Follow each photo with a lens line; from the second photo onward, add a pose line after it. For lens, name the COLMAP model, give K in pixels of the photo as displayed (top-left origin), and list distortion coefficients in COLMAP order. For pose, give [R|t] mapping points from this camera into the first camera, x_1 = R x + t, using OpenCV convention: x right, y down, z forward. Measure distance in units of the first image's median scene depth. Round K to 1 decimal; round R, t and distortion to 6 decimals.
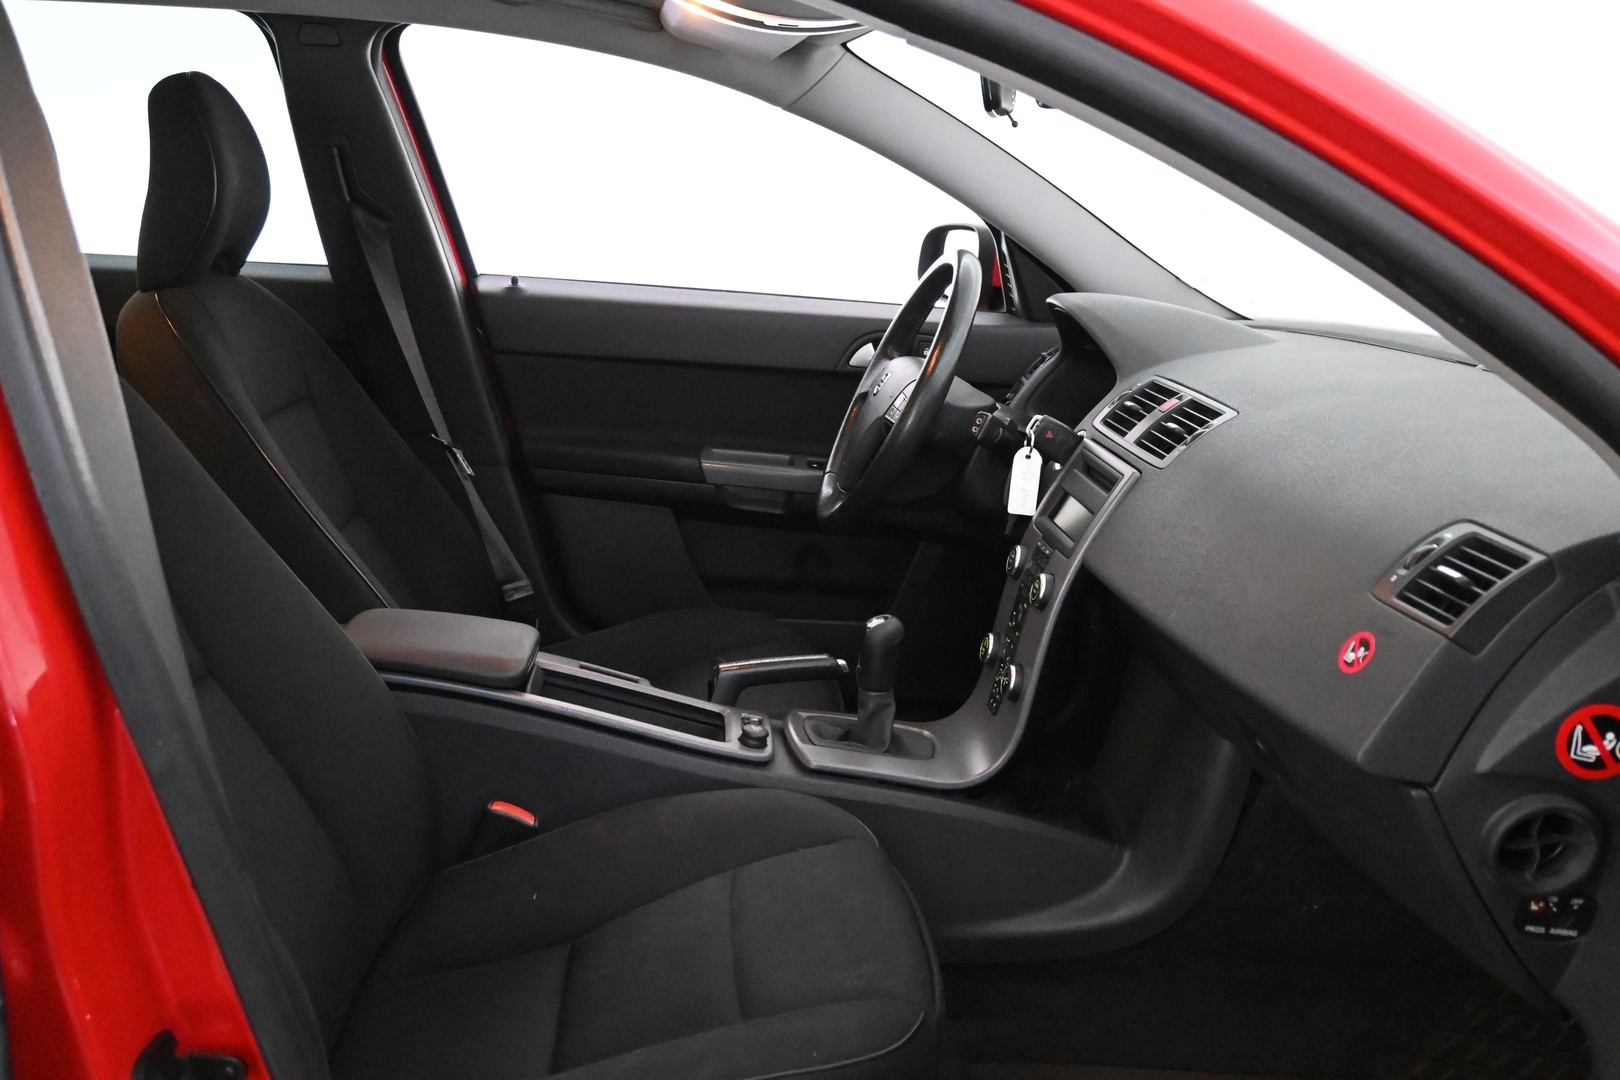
lens RADIAL K [[1533.0, 0, 810.0], [0, 1533.0, 540.0], [0, 0, 1]] dist [-0.004500, -0.006812]
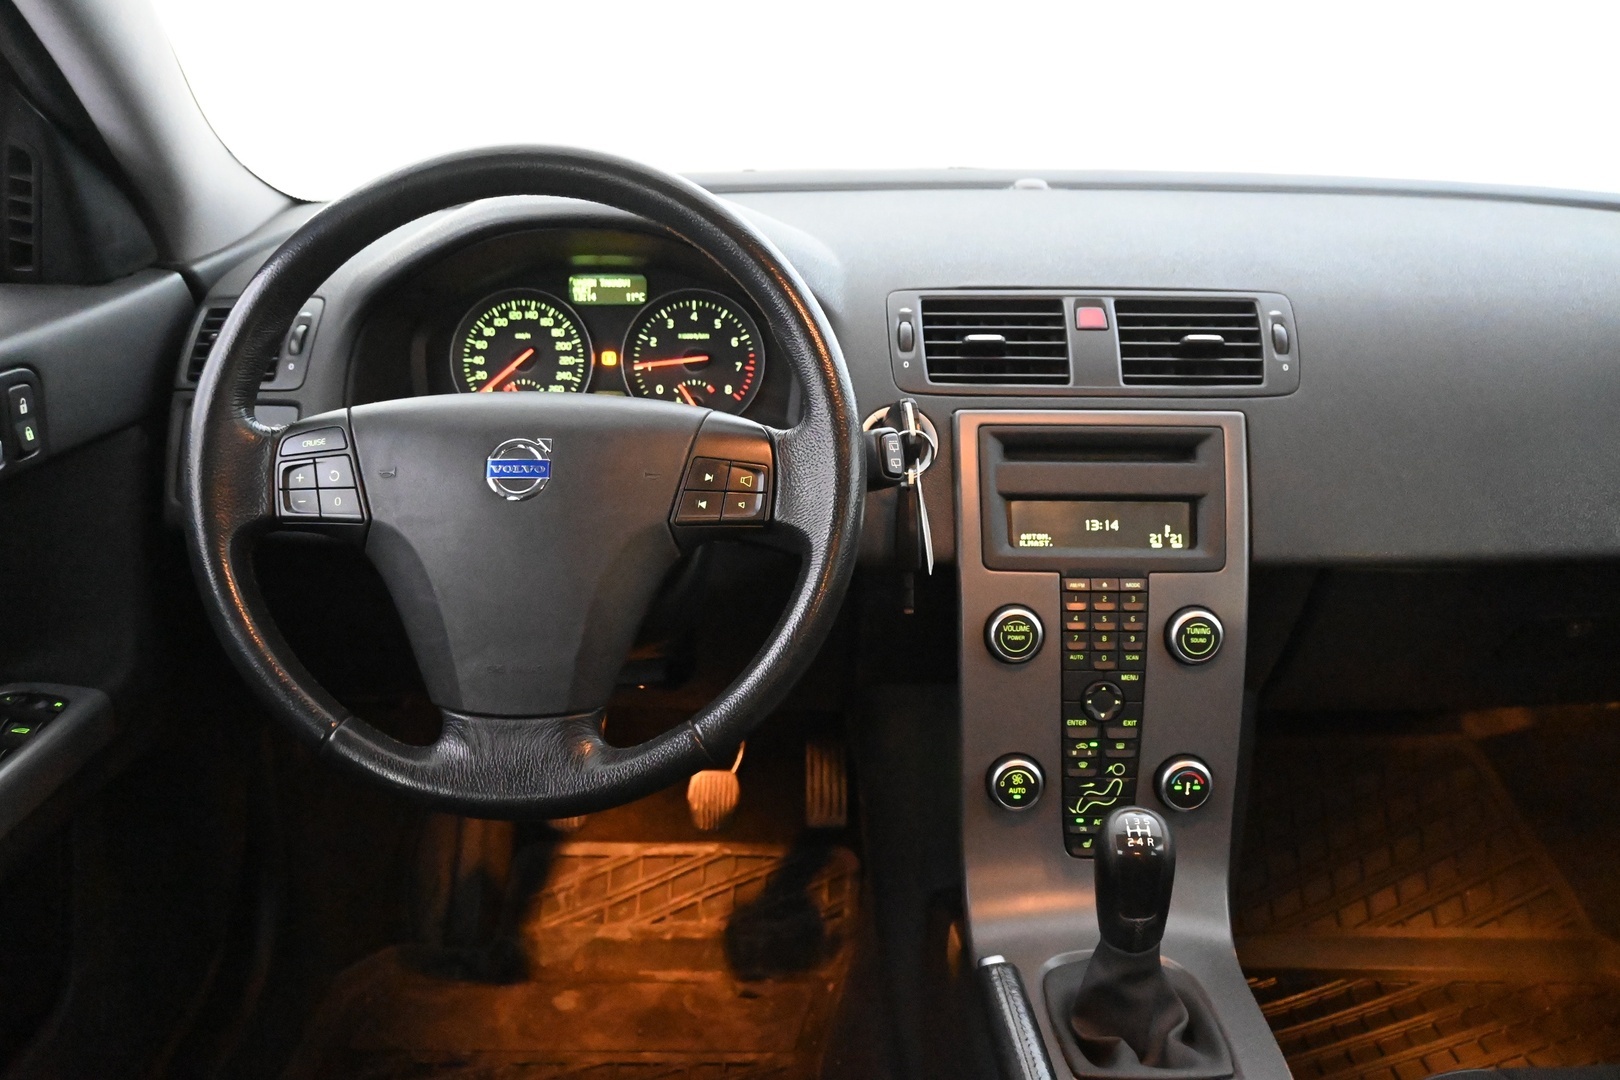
lens RADIAL K [[1533.0, 0, 810.0], [0, 1533.0, 540.0], [0, 0, 1]] dist [-0.004500, -0.006812]
pose [[0.089145, -0.379084, 0.921058, -0.340199], [0.233439, 0.906935, 0.350678, -0.204944], [-0.968277, 0.183750, 0.169342, 0.786556]]
